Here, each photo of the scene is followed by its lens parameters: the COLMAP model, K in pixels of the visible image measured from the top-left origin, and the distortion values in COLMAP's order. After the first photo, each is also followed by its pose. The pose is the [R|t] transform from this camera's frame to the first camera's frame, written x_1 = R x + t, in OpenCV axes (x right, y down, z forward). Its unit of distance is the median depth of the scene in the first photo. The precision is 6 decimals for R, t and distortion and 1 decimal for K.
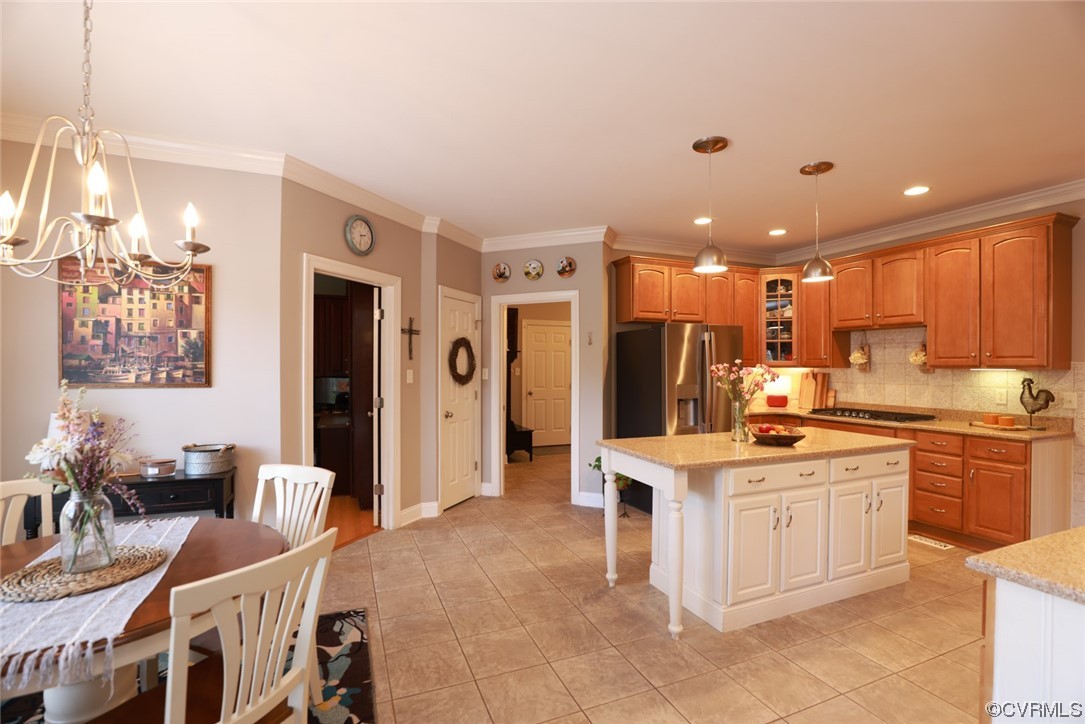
lens RADIAL K [[500.9, 0, 547.7], [0, 500.9, 366.0], [0, 0, 1]] dist [-0.029102, 0.002494]
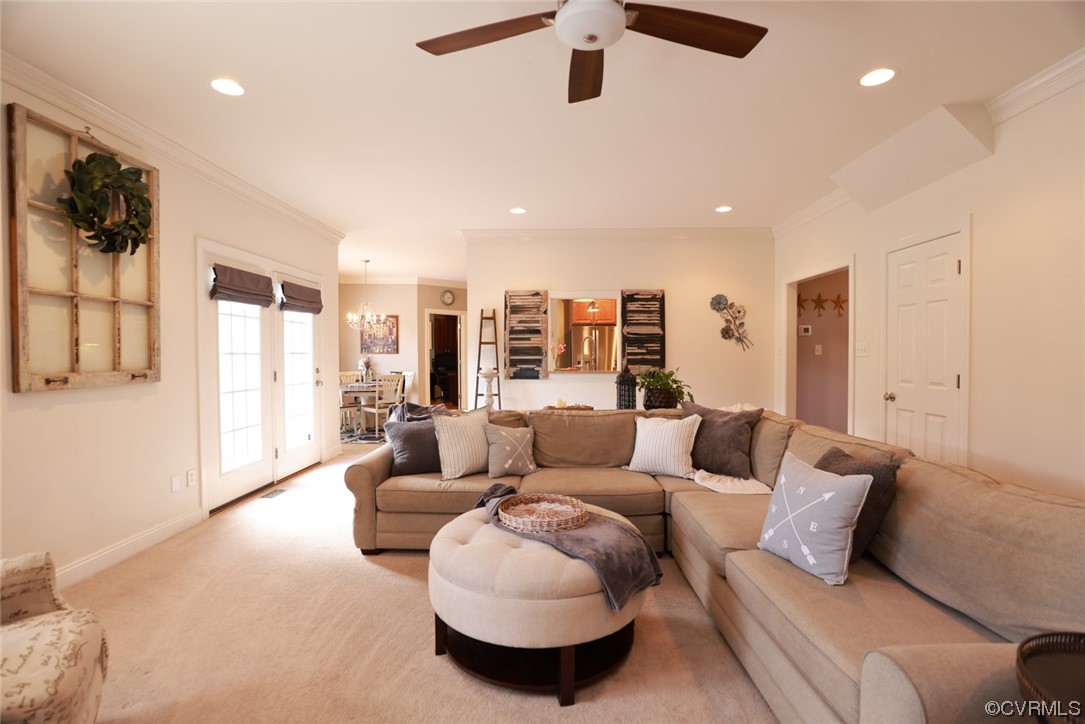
lens RADIAL K [[500.9, 0, 551.2], [0, 500.9, 362.1], [0, 0, 1]] dist [-0.029102, 0.002494]
pose [[0.916193, -0.003375, -0.400723, 1.166765], [0.009166, 0.999879, 0.012536, 0.050570], [0.400632, -0.015159, 0.916113, -1.198970]]
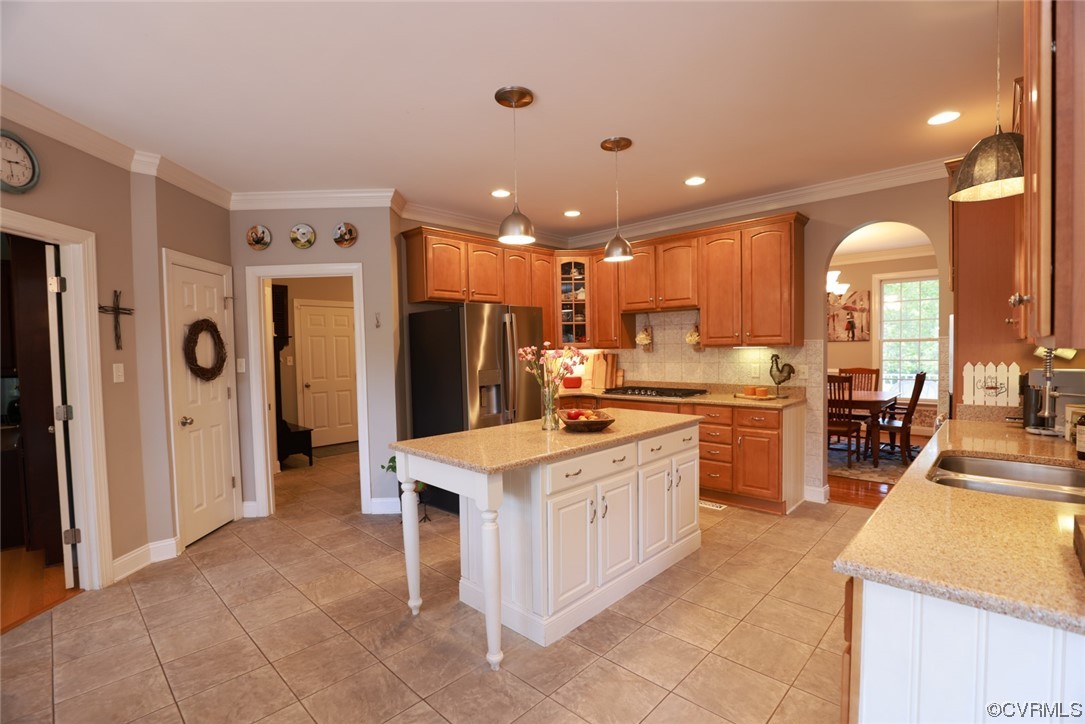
lens RADIAL K [[500.9, 0, 546.3], [0, 500.9, 369.6], [0, 0, 1]] dist [-0.029102, 0.002494]
pose [[0.918389, -0.036505, 0.393990, 0.012443], [0.021535, 0.998871, 0.042351, -0.000530], [-0.395092, -0.030410, 0.918138, 0.122686]]
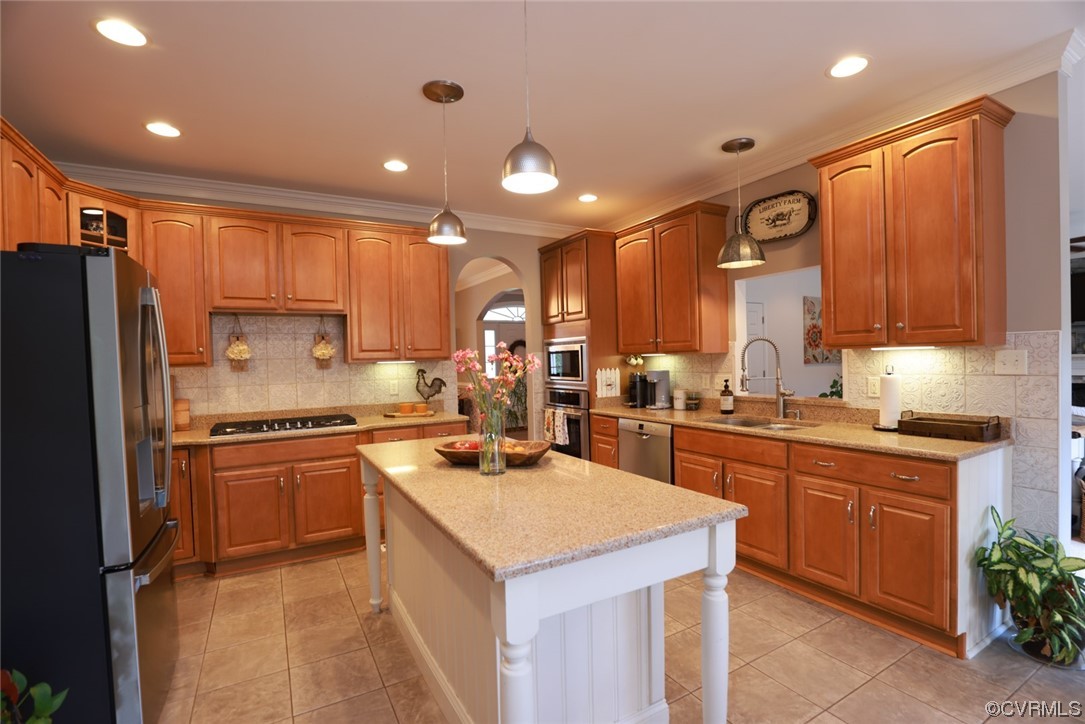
lens RADIAL K [[500.9, 0, 543.2], [0, 500.9, 371.6], [0, 0, 1]] dist [-0.029102, 0.002494]
pose [[-0.119828, -0.025639, 0.992464, -0.205343], [0.026874, 0.999216, 0.029058, 0.005226], [-0.992431, 0.030153, -0.119045, 0.846891]]
